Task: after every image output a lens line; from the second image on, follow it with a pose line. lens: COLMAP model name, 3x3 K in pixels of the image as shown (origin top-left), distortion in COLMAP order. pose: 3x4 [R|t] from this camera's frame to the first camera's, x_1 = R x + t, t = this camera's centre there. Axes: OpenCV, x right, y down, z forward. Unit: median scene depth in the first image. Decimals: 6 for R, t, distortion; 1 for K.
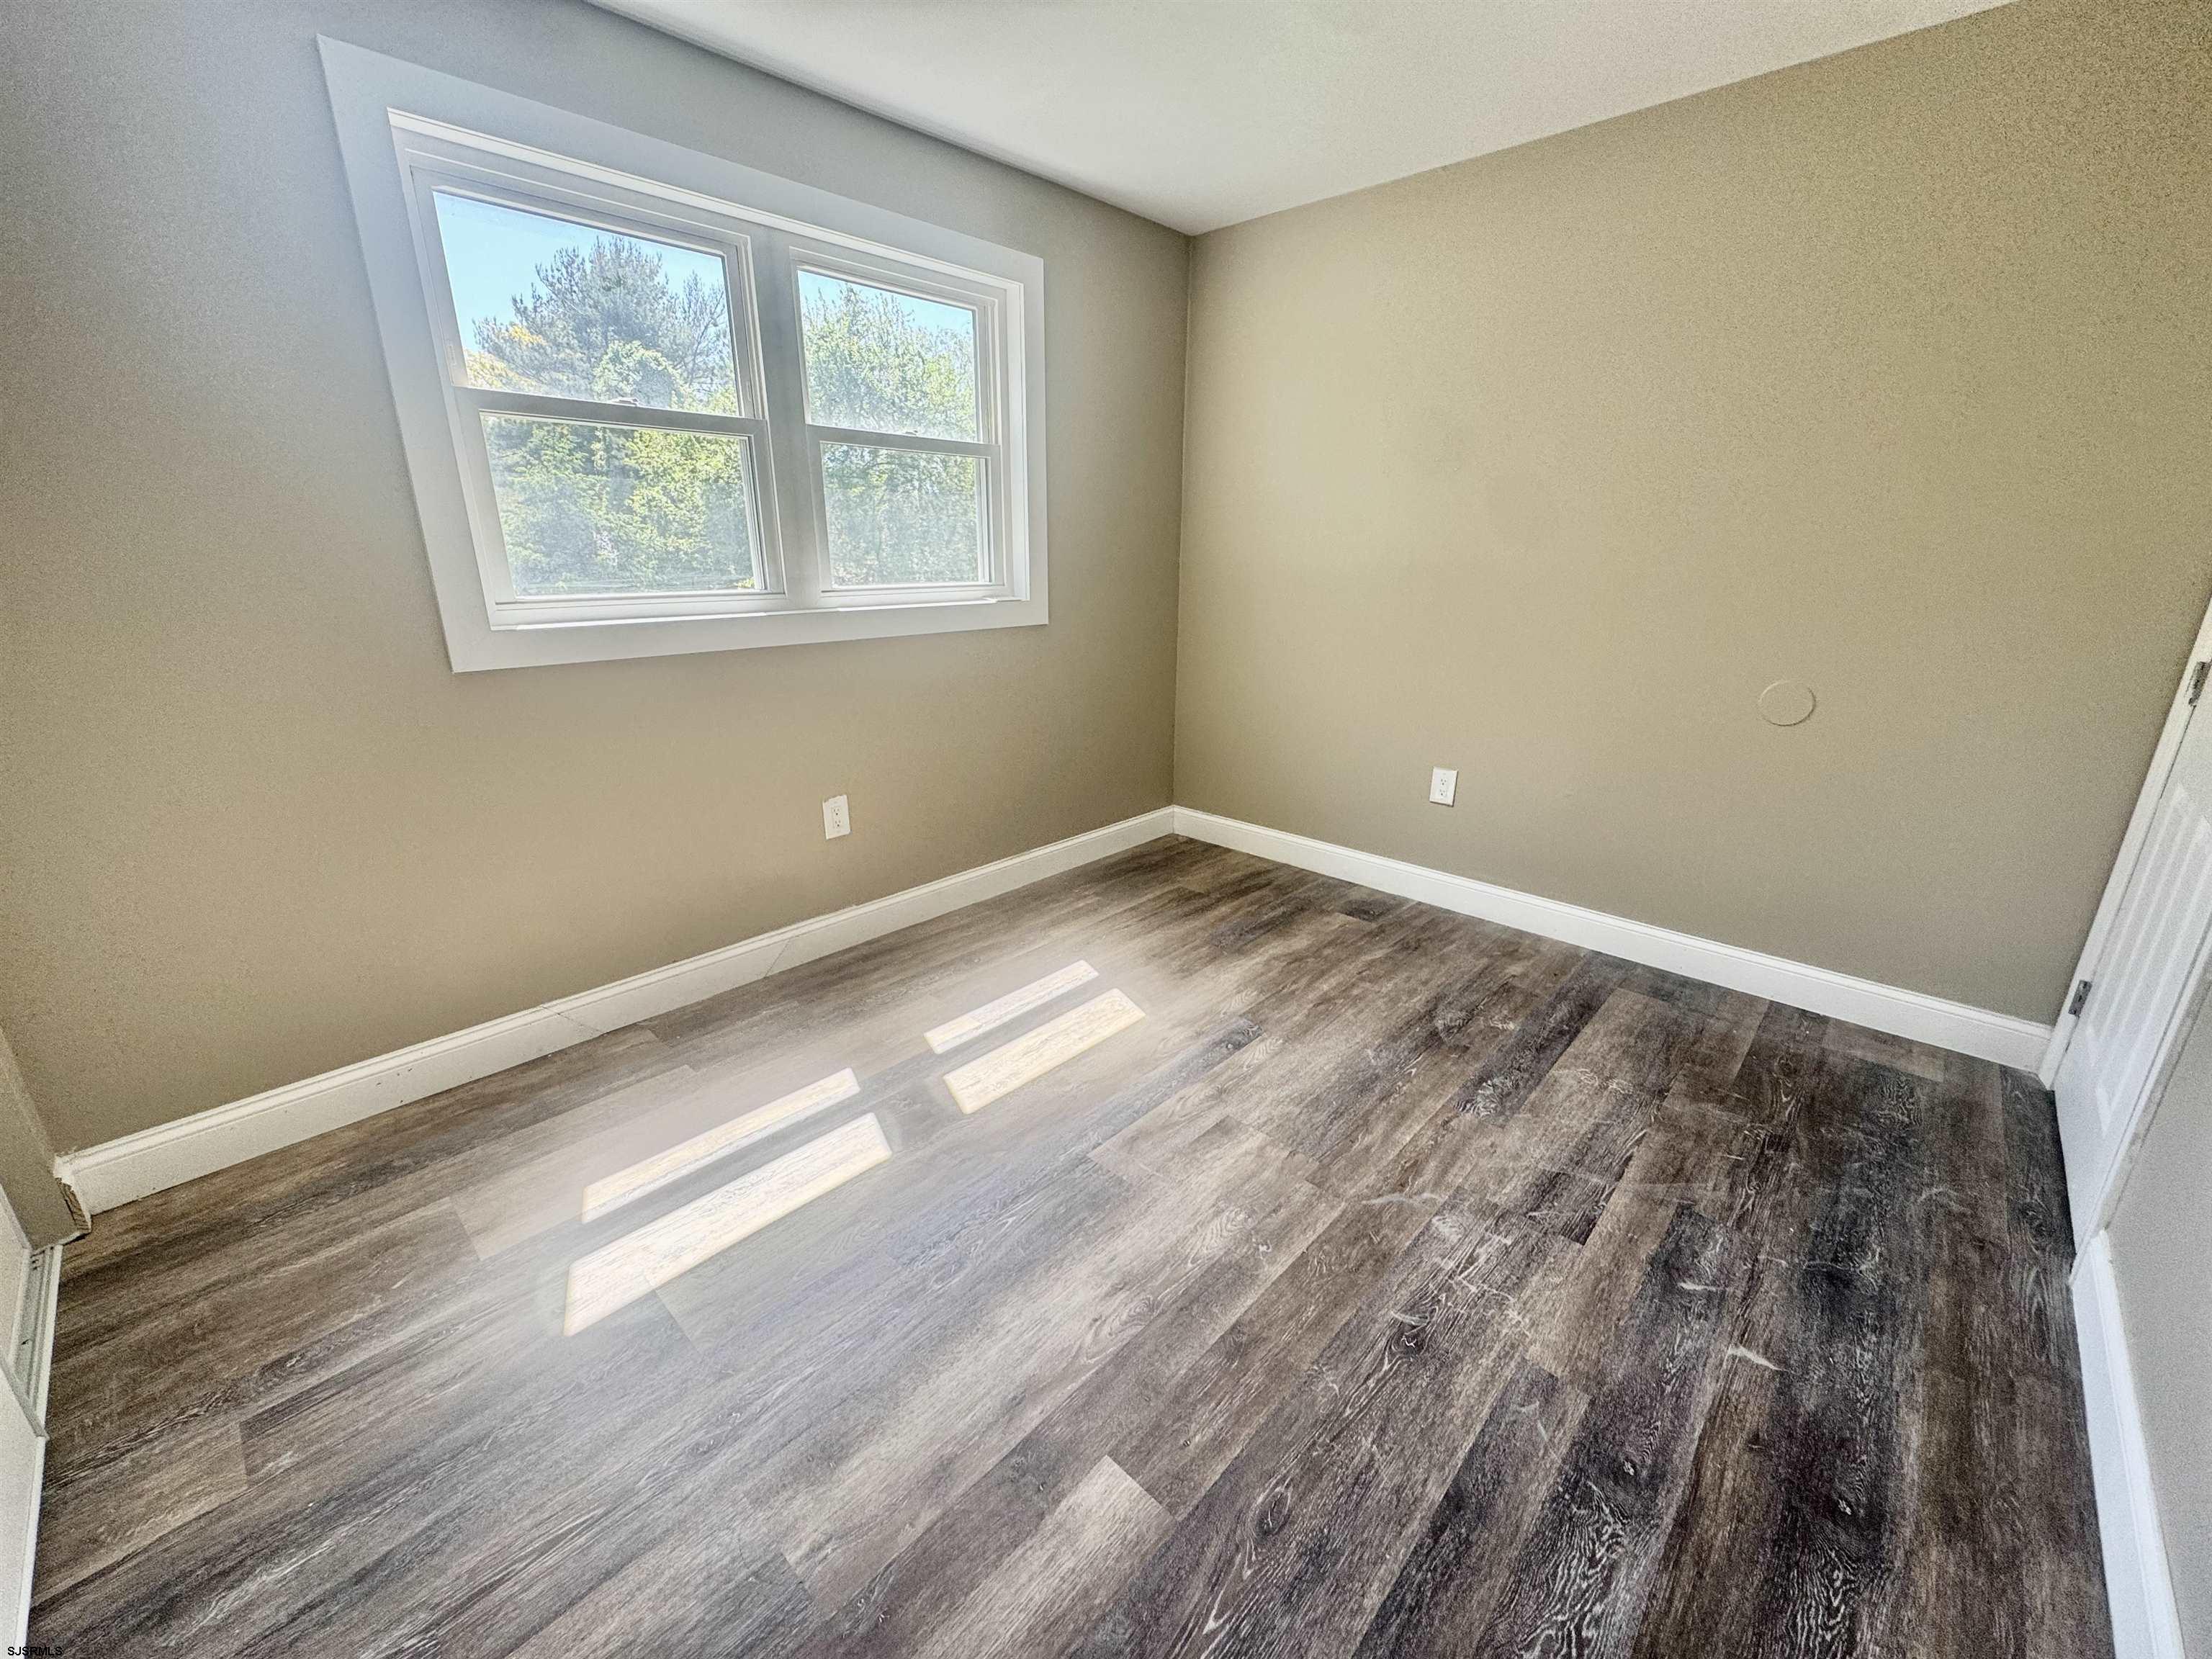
lens RADIAL K [[879.4, 0, 1104.3], [0, 879.4, 826.7], [0, 0, 1]] dist [-0.003474, 0.000970]
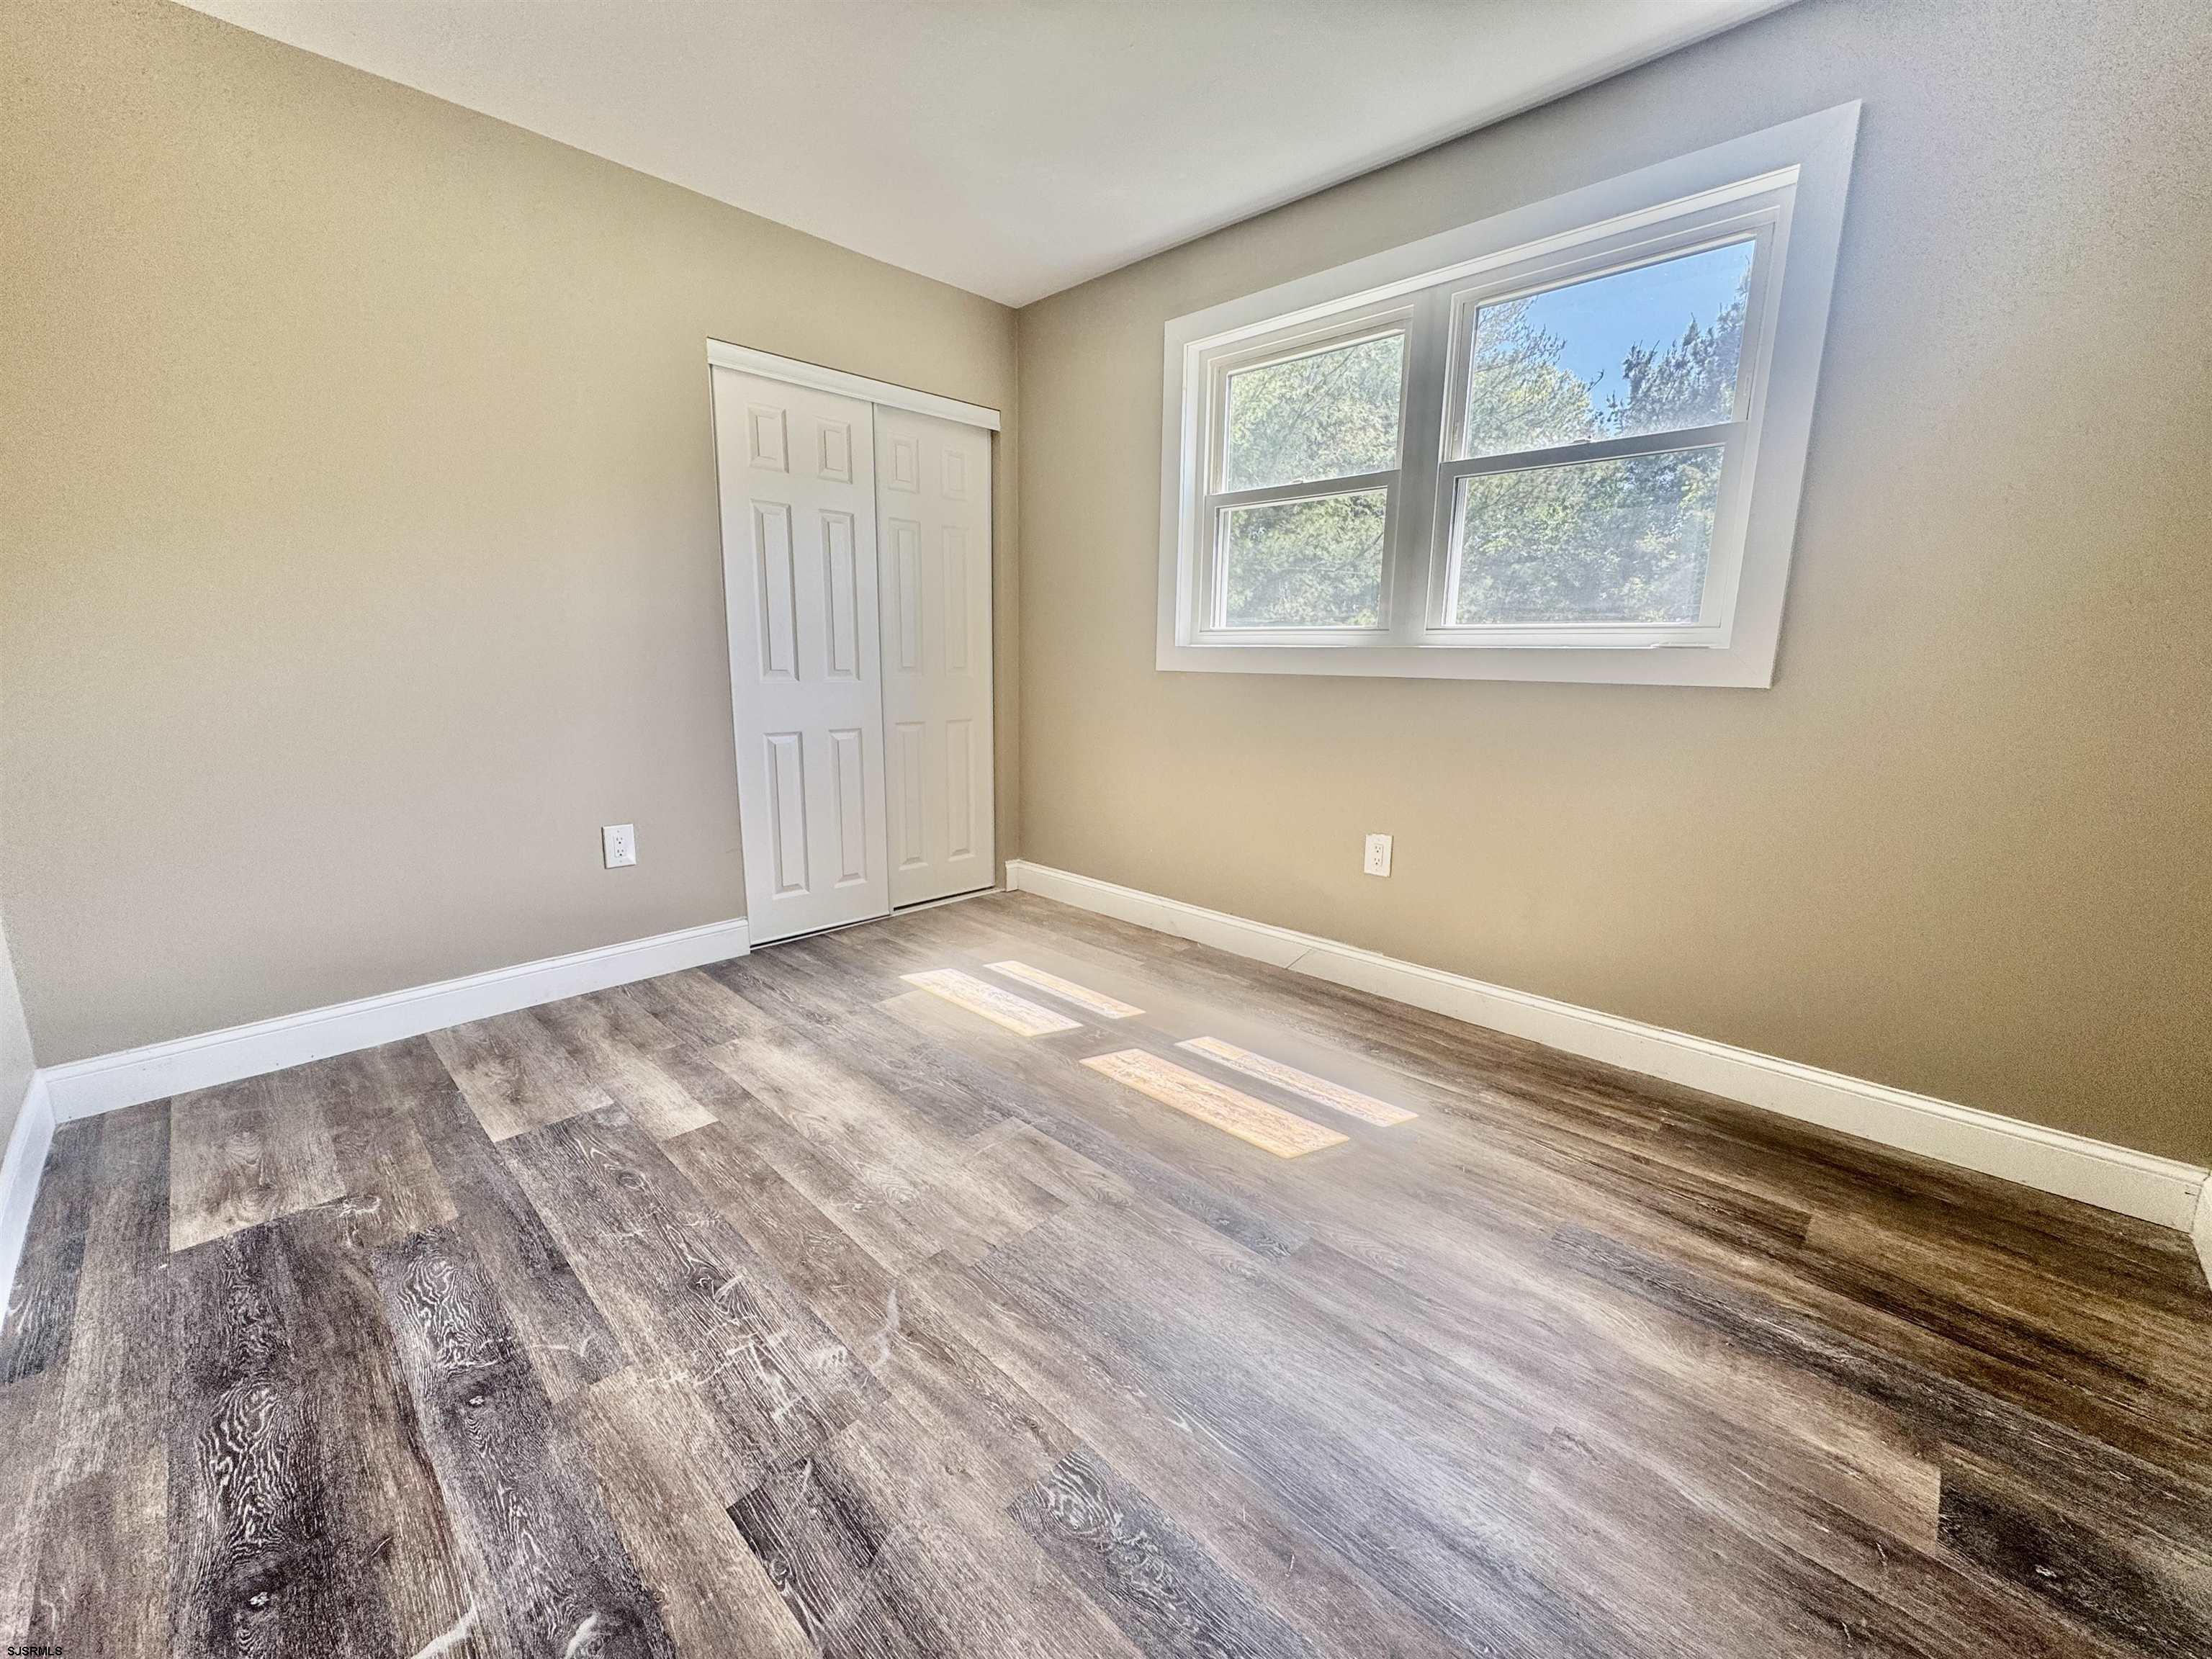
lens RADIAL K [[879.4, 0, 1102.4], [0, 879.4, 828.1], [0, 0, 1]] dist [-0.003474, 0.000970]
pose [[-0.010473, 0.193457, -0.981053, 1.104889], [-0.315655, 0.930301, 0.186819, -0.210450], [0.948816, 0.311631, 0.051322, 1.091232]]
